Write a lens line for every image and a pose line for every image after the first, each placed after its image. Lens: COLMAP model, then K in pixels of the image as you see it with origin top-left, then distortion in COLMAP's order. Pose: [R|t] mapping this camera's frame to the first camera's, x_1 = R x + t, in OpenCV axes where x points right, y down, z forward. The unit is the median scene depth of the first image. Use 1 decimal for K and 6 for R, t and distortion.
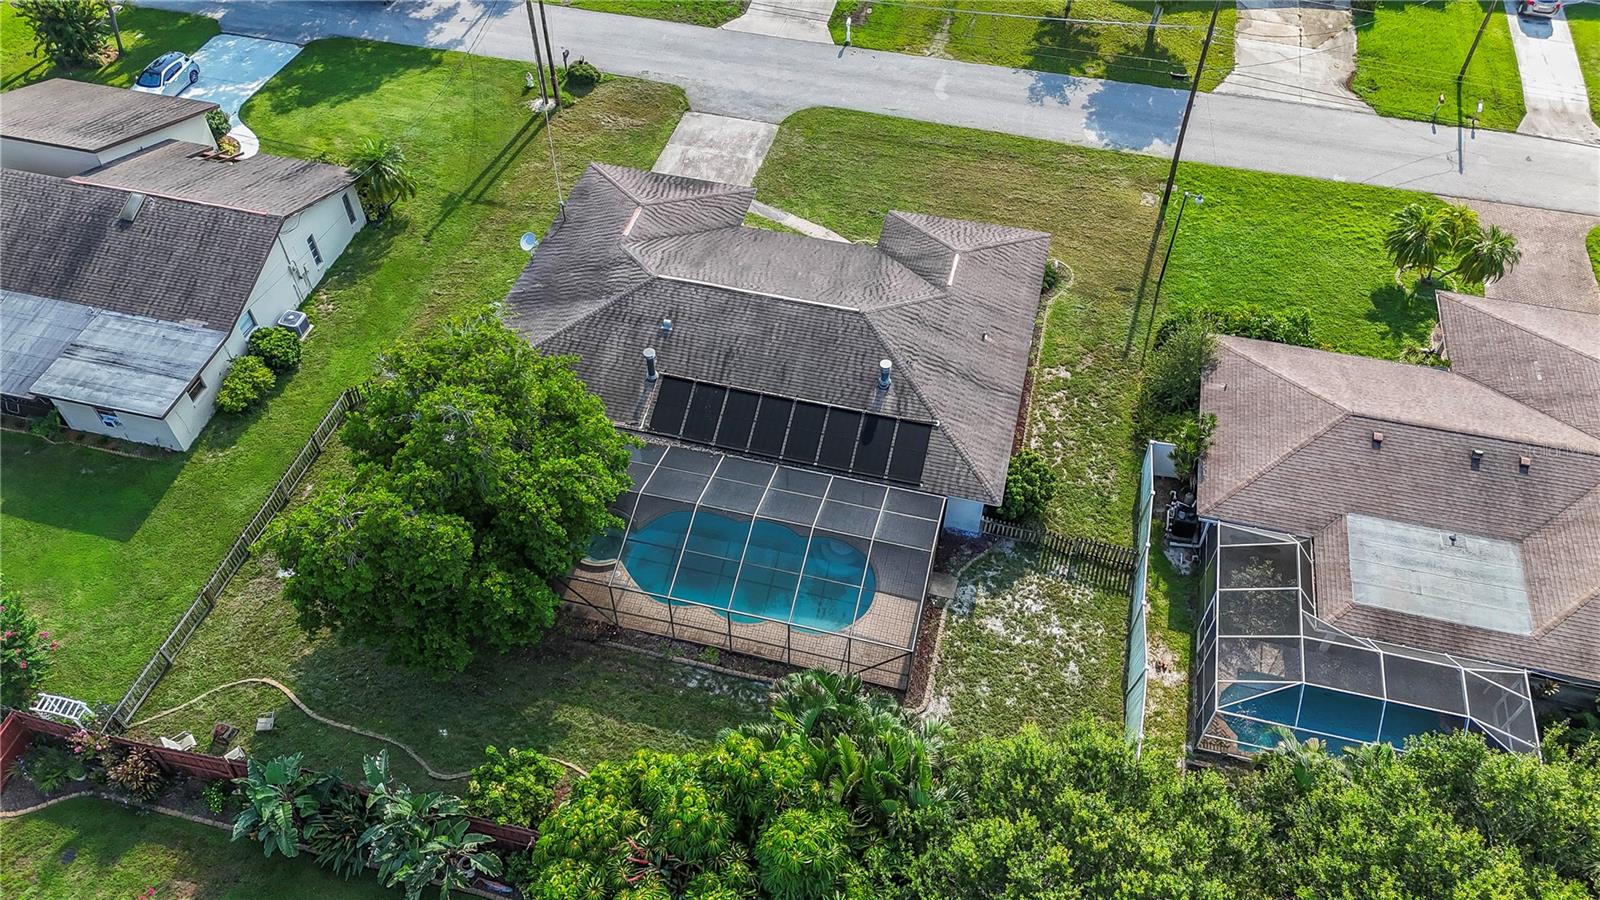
lens RADIAL K [[1166.4, 0, 800.0], [0, 1166.4, 450.0], [0, 0, 1]] dist [0.079408, -0.101120]
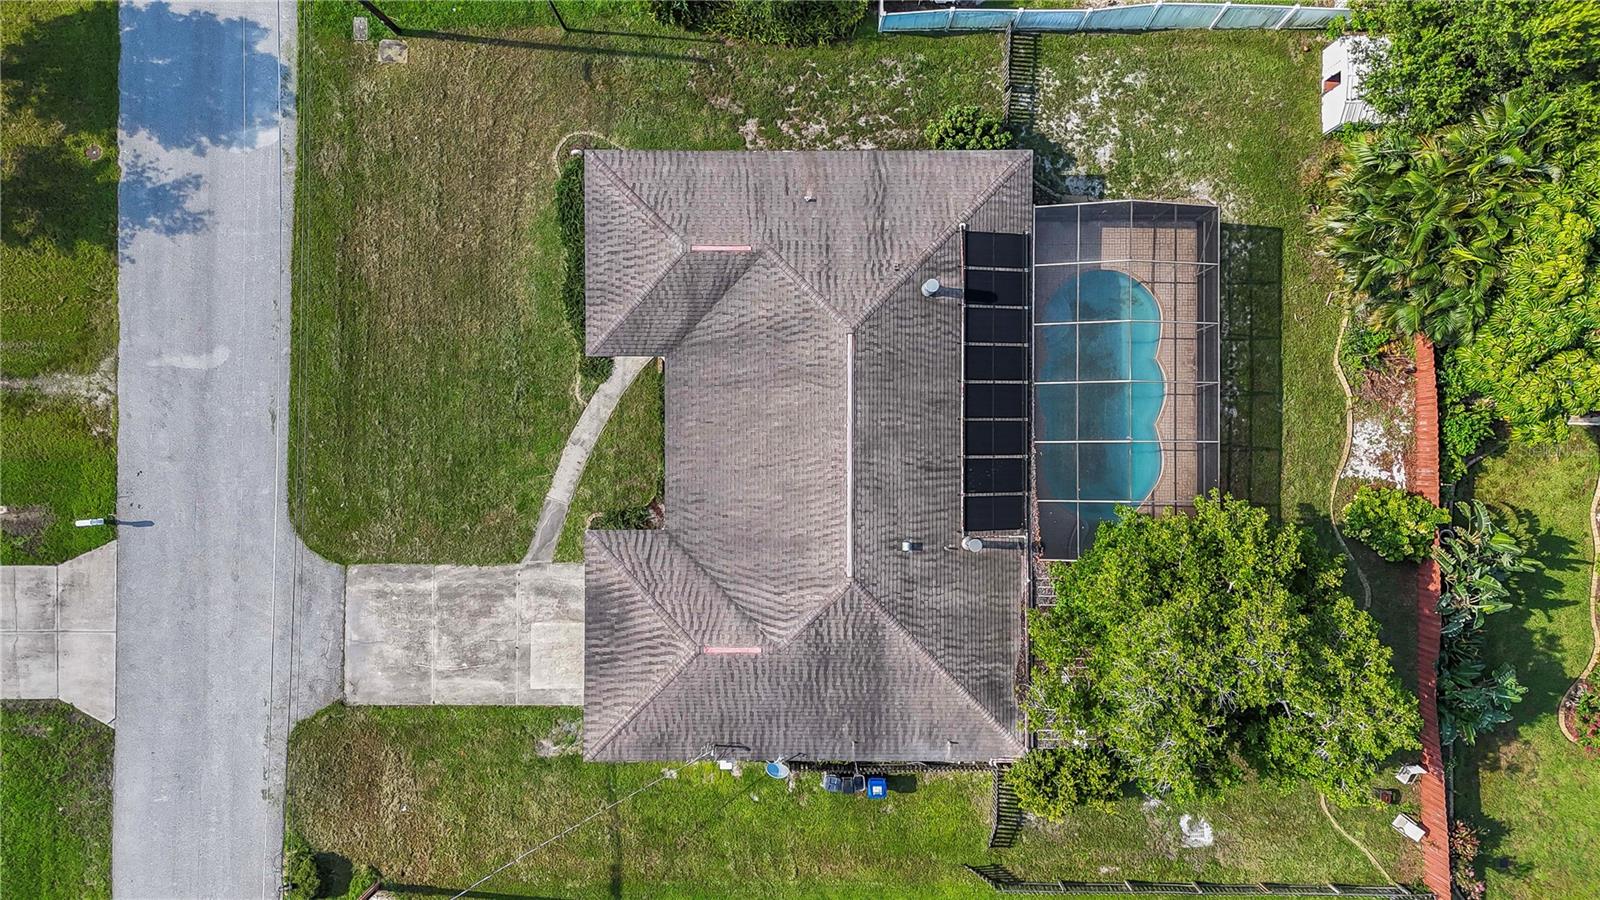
lens RADIAL K [[1166.4, 0, 800.0], [0, 1166.4, 450.0], [0, 0, 1]] dist [0.079408, -0.101120]
pose [[-0.245892, -0.969283, 0.005307, -0.029296], [0.729322, -0.181406, 0.659682, -0.756603], [-0.638456, 0.166081, 0.751526, 0.396091]]
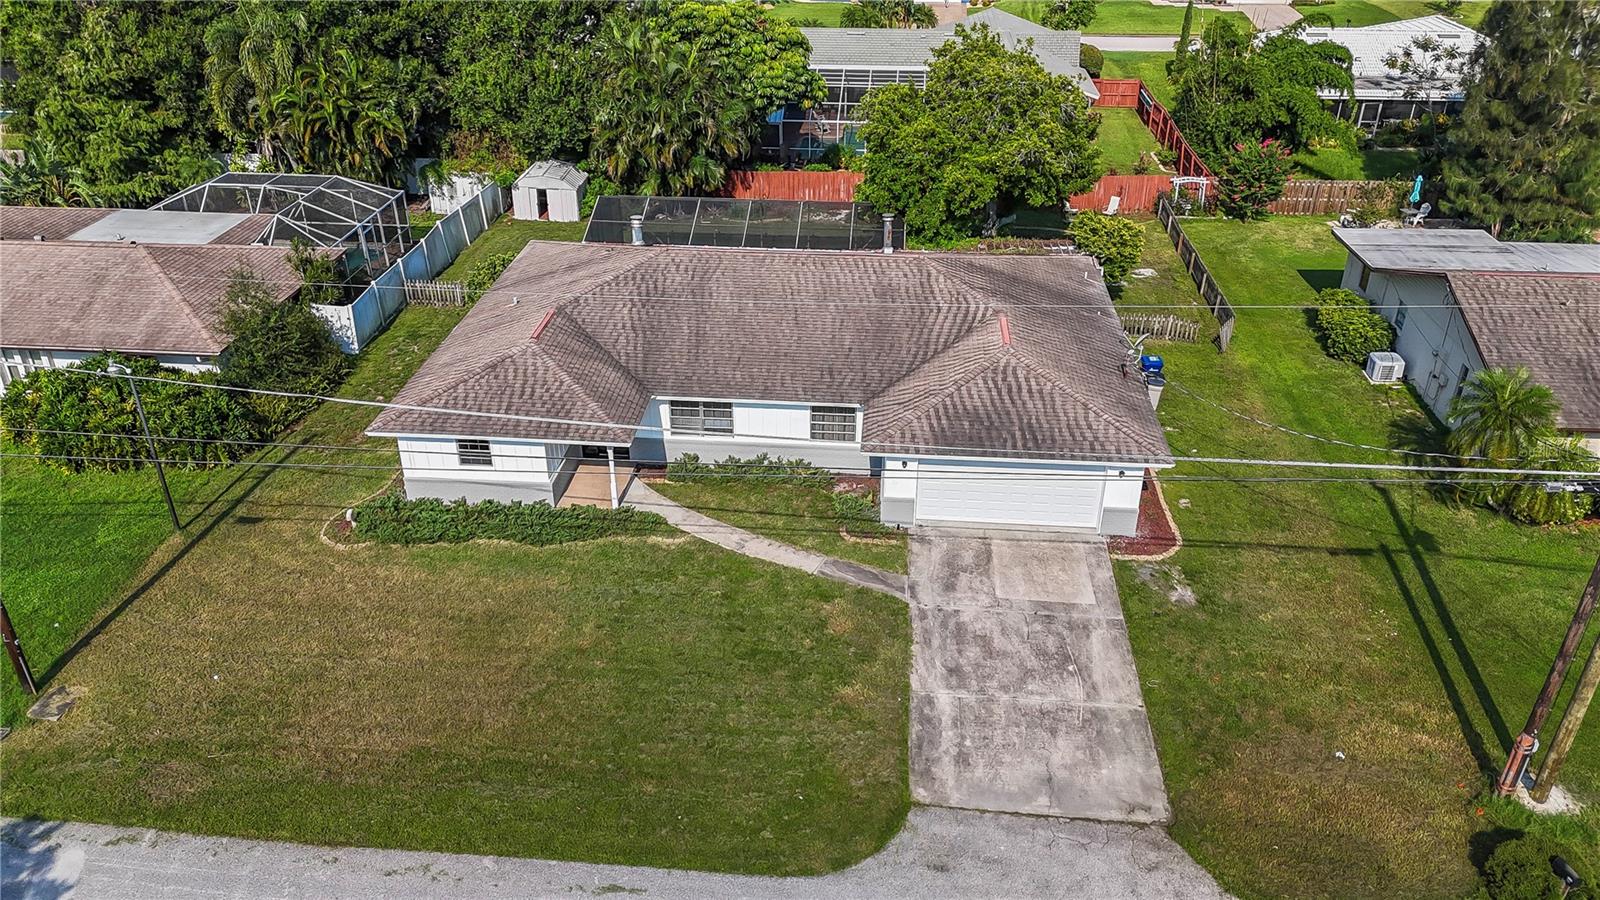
lens RADIAL K [[1166.4, 0, 800.0], [0, 1166.4, 450.0], [0, 0, 1]] dist [0.079408, -0.101120]
pose [[-0.986331, 0.077086, -0.145631, 0.093658], [-0.127018, 0.207292, 0.969998, -0.950051], [0.104961, 0.975237, -0.194667, 1.357658]]
